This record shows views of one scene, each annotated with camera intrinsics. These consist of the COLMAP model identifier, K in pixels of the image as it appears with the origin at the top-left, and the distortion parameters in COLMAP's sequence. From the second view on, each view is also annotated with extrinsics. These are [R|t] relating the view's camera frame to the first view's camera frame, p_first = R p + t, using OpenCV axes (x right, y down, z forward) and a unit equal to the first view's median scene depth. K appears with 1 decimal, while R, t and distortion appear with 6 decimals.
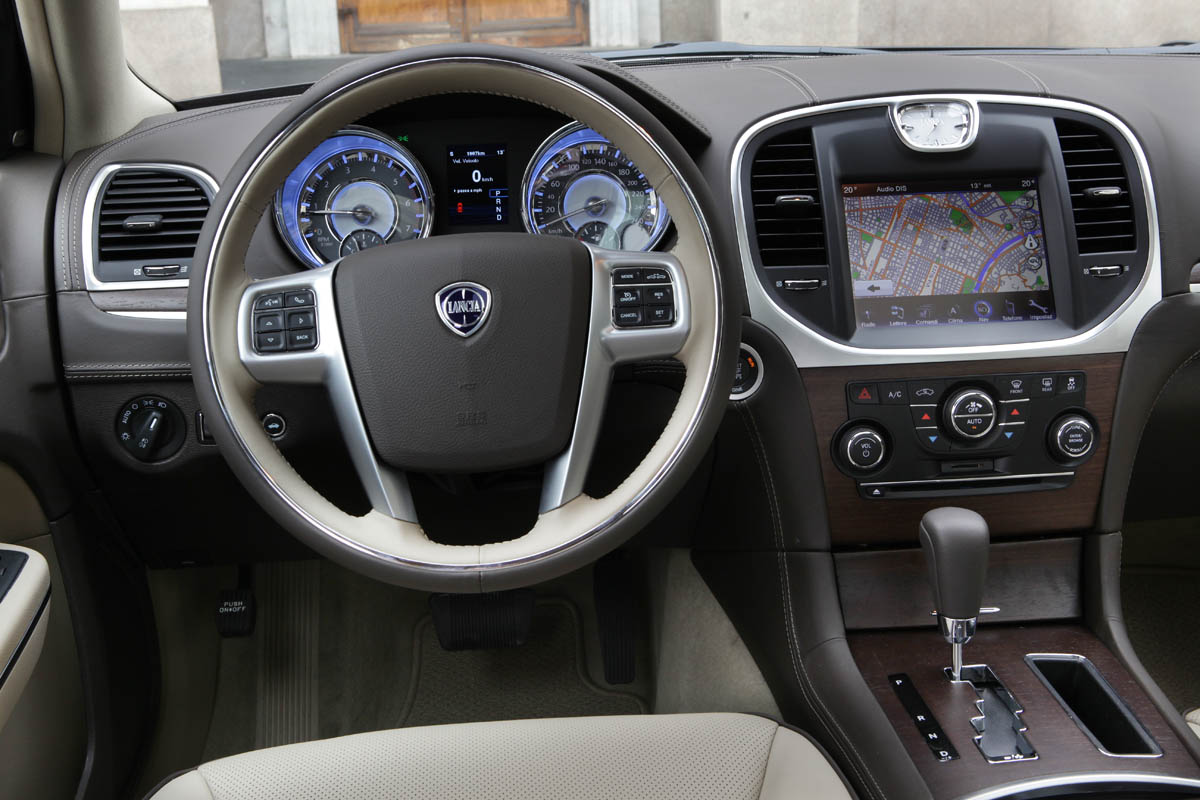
lens RADIAL K [[1390.1, 0, 591.6], [0, 1390.1, 390.8], [0, 0, 1]] dist [-0.019963, 0.000000]
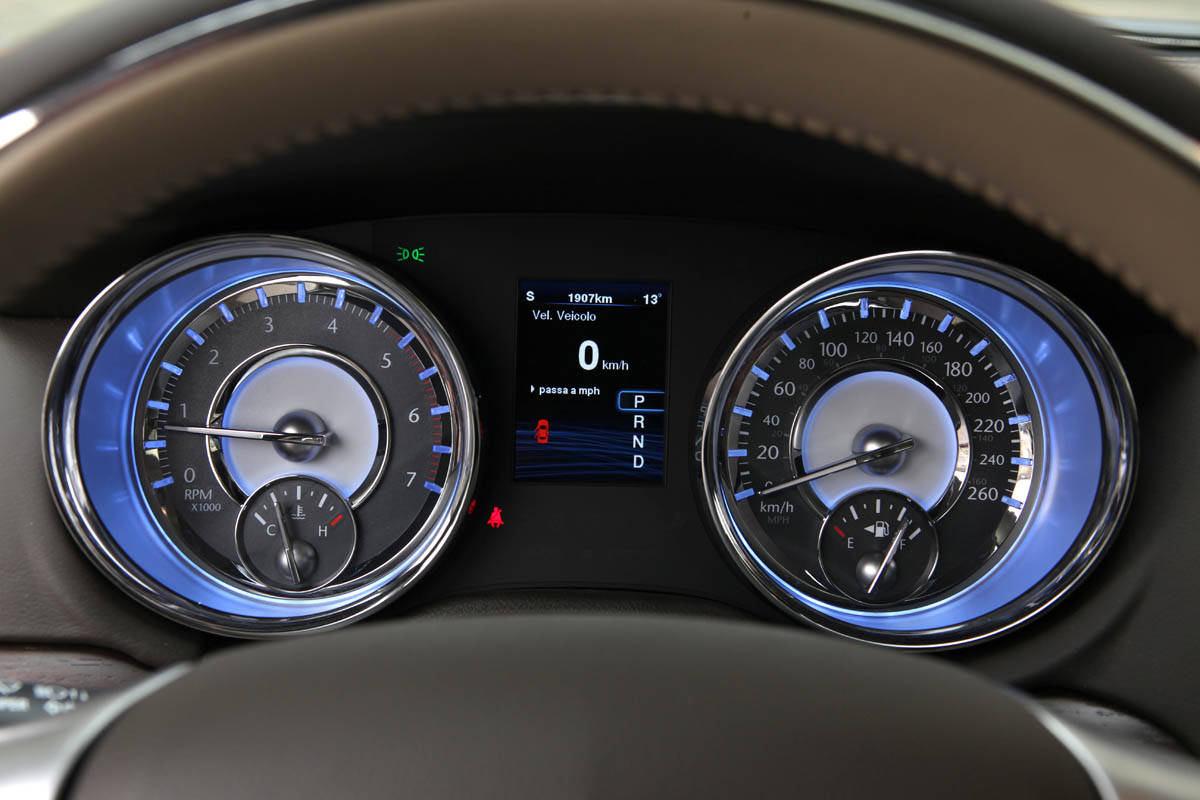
lens RADIAL K [[1430.8, 0, 596.4], [0, 1430.8, 399.0], [0, 0, 1]] dist [0.012581, 0.000000]
pose [[0.997637, 0.064566, -0.023503, -0.073618], [-0.063462, 0.996969, 0.045008, -0.168779], [0.026337, -0.043410, 0.998710, 0.615528]]
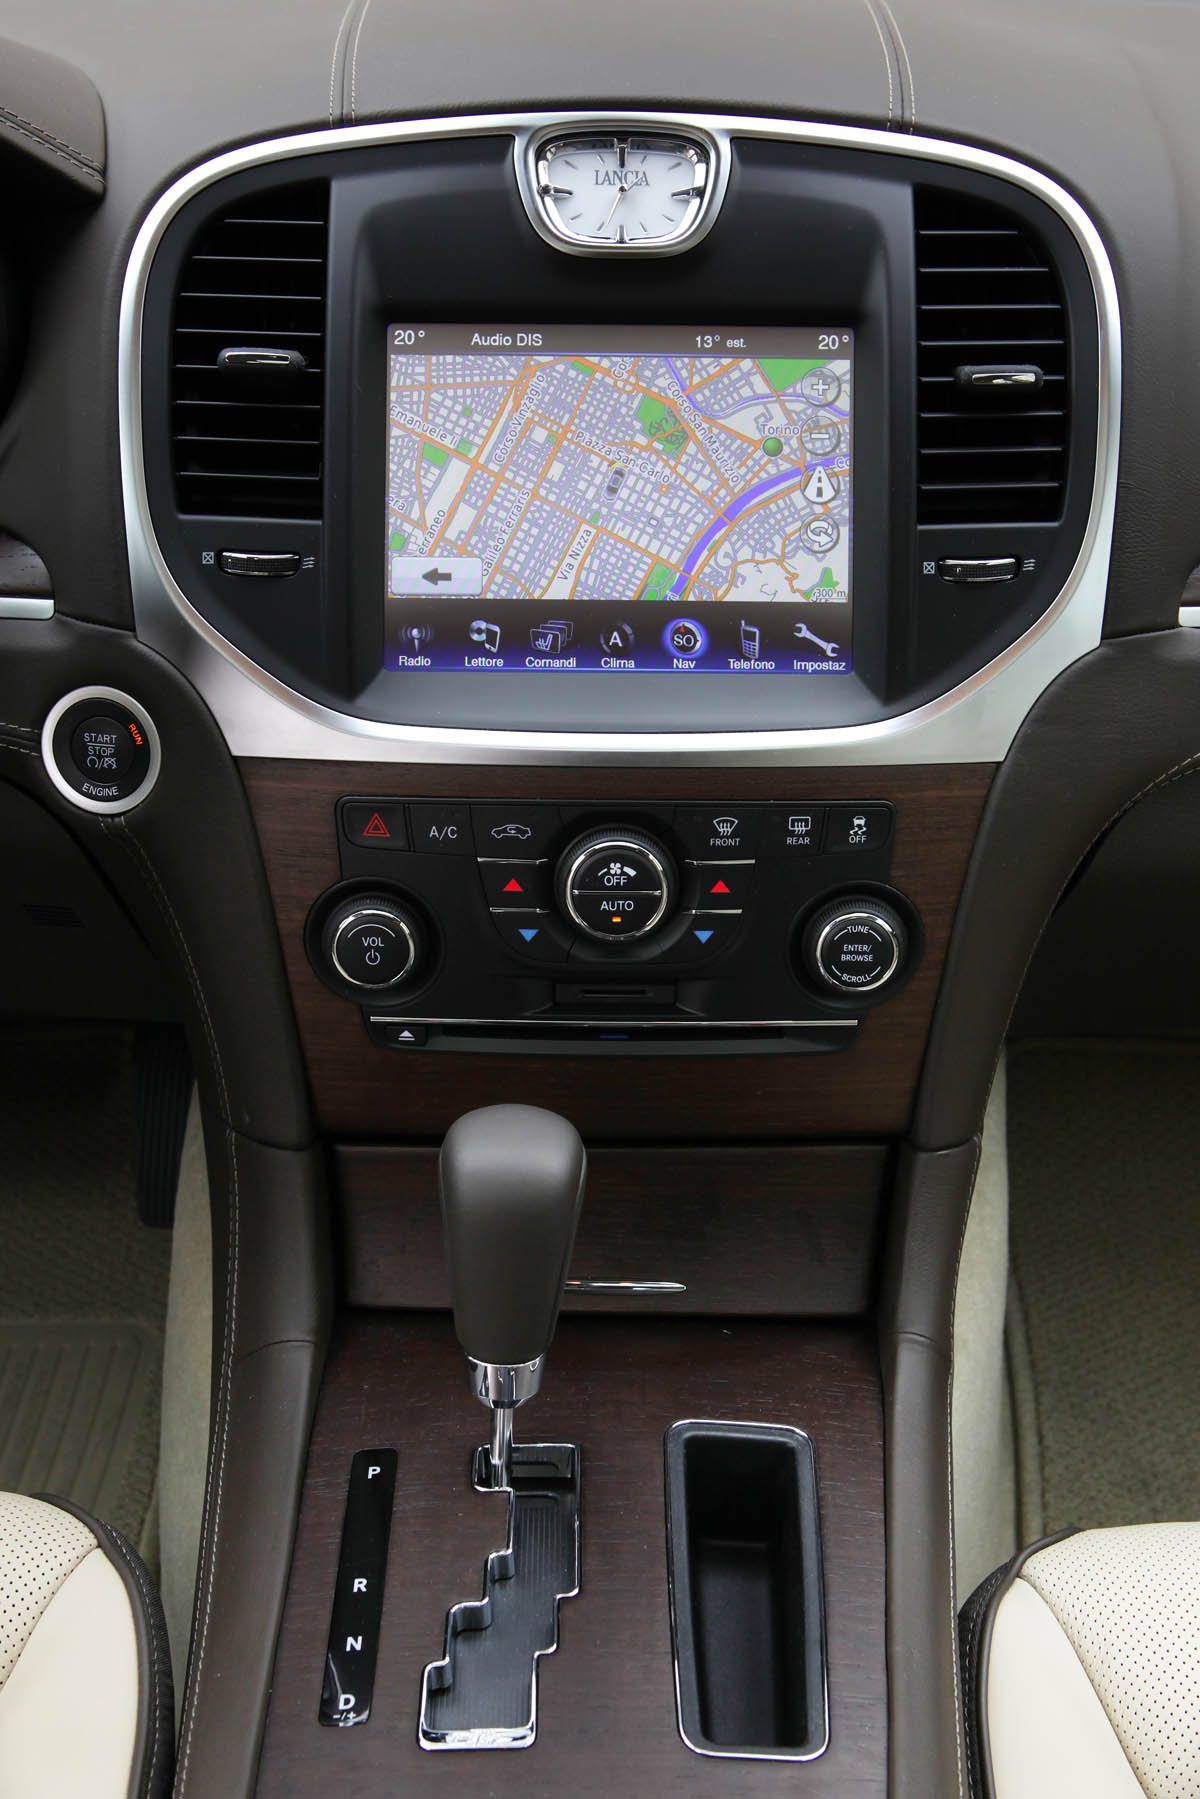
lens RADIAL K [[2084.1, 0, 613.2], [0, 2084.1, 910.0], [0, 0, 1]] dist [-0.019963, 0.000000]
pose [[0.996446, 0.069295, -0.047887, 0.293930], [-0.057725, 0.975807, 0.210875, -0.111570], [0.061341, -0.207362, 0.976339, 0.338734]]
